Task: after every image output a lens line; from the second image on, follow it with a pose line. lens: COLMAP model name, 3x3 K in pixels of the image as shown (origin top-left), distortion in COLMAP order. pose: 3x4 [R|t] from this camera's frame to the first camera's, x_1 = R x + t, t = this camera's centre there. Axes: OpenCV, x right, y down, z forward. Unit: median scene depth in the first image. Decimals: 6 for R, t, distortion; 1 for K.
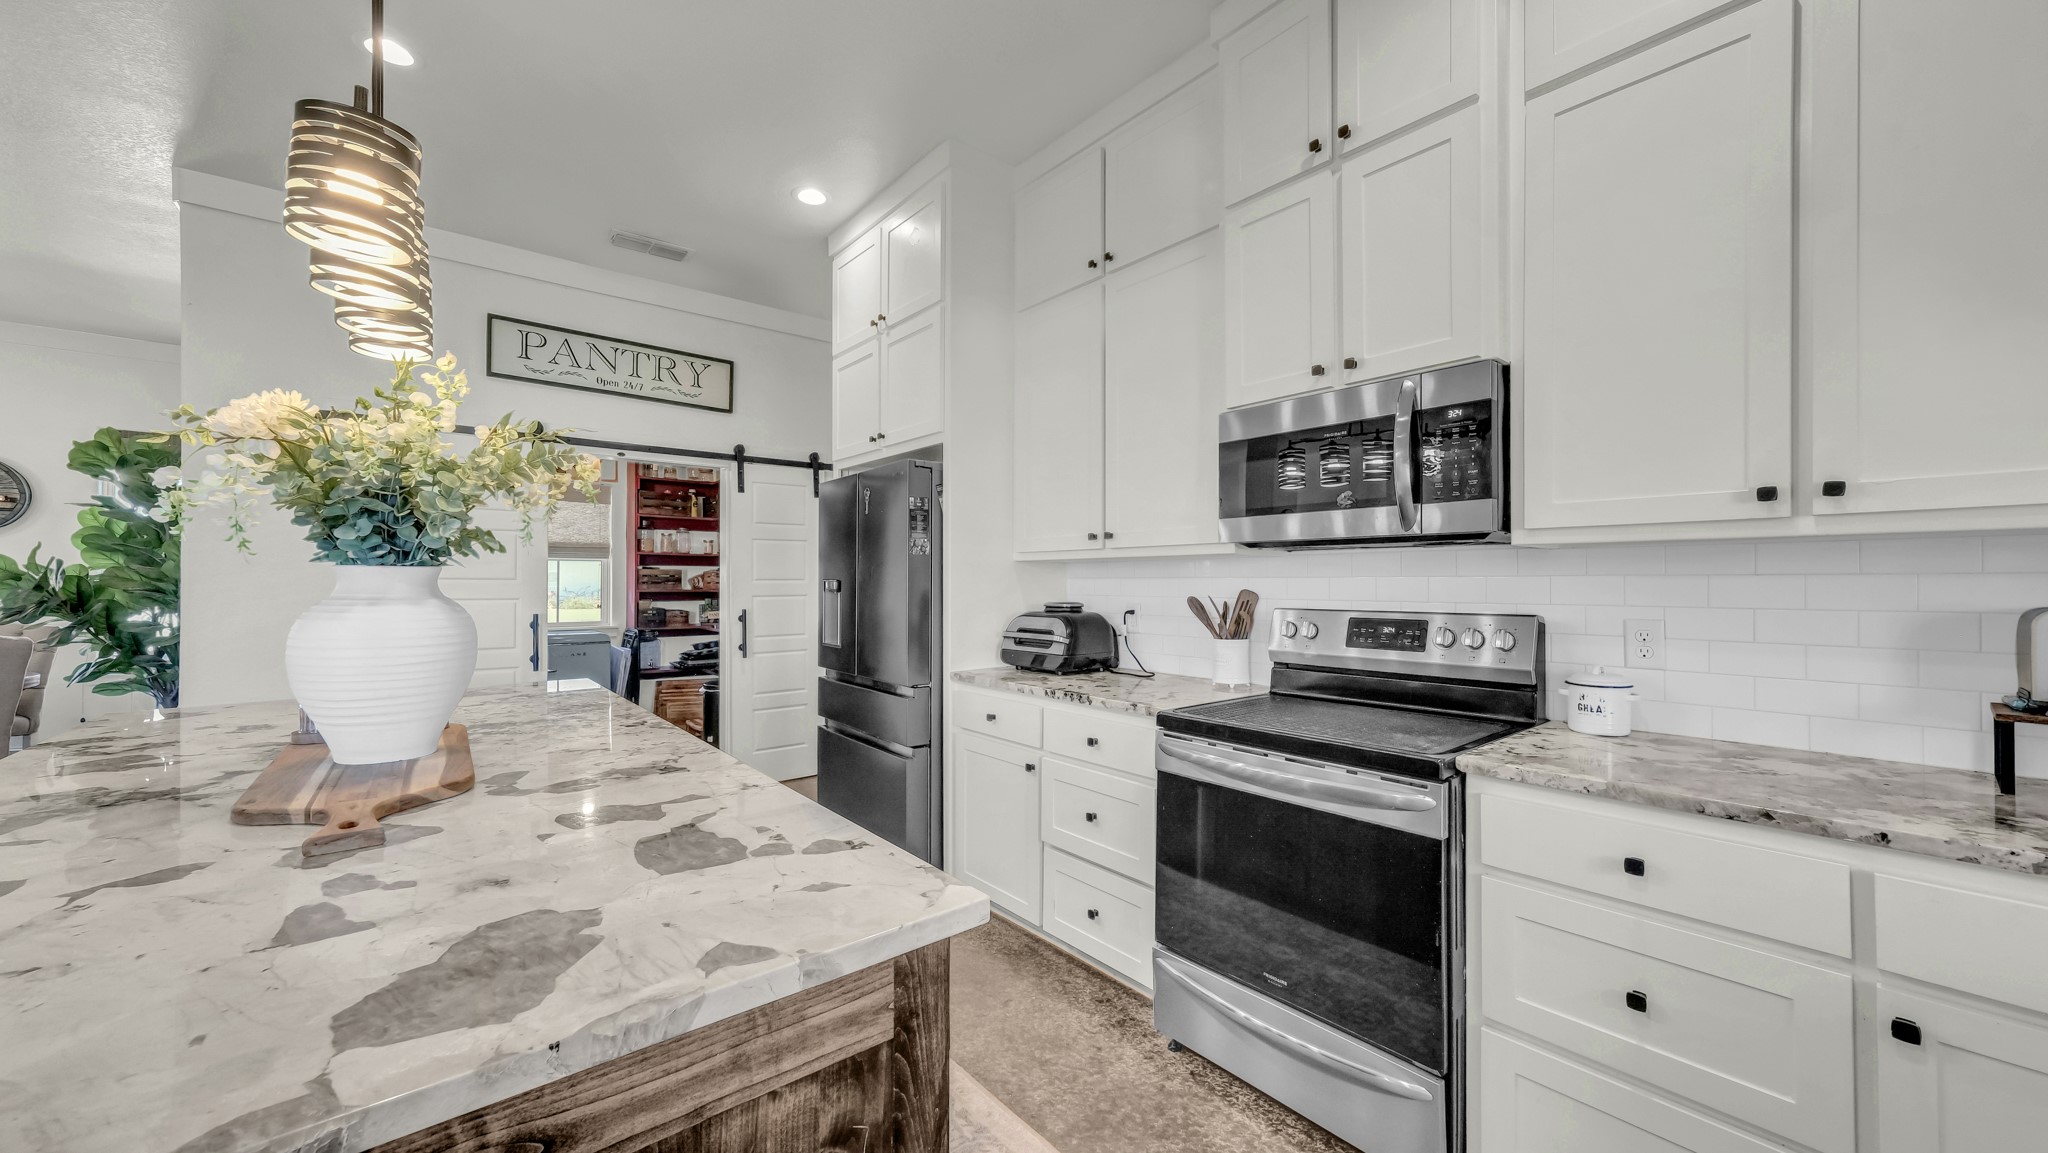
lens RADIAL K [[740.5, 0, 1024.0], [0, 740.5, 576.5], [0, 0, 1]] dist [0.001234, 0.000139]
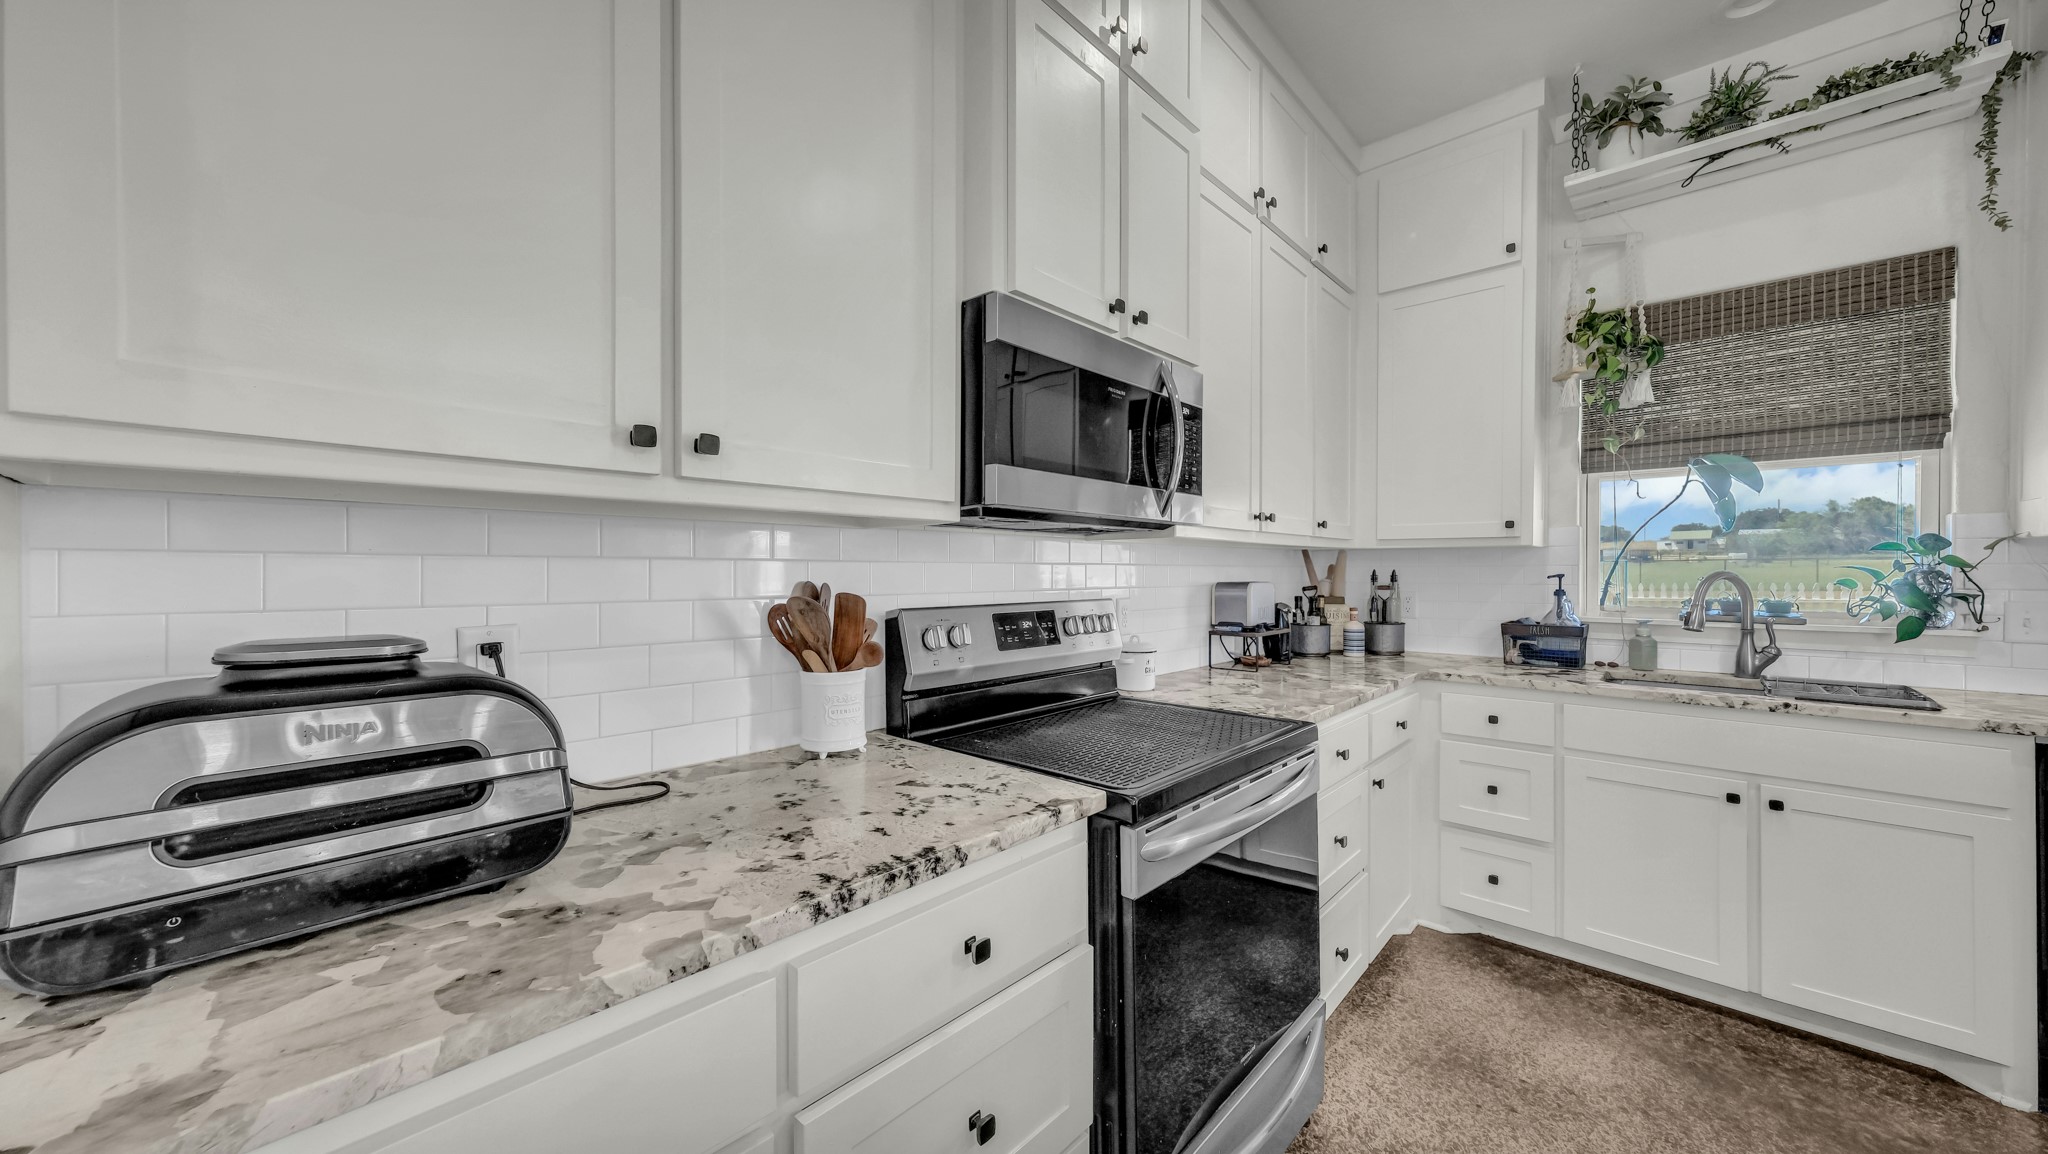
lens RADIAL K [[714.4, 0, 1030.4], [0, 714.4, 575.5], [0, 0, 1]] dist [0.016437, 0.000113]
pose [[-0.126507, -0.005769, 0.991949, -0.264332], [-0.007193, 0.999962, 0.004898, 0.008308], [-0.991940, -0.006516, -0.126544, 0.862170]]
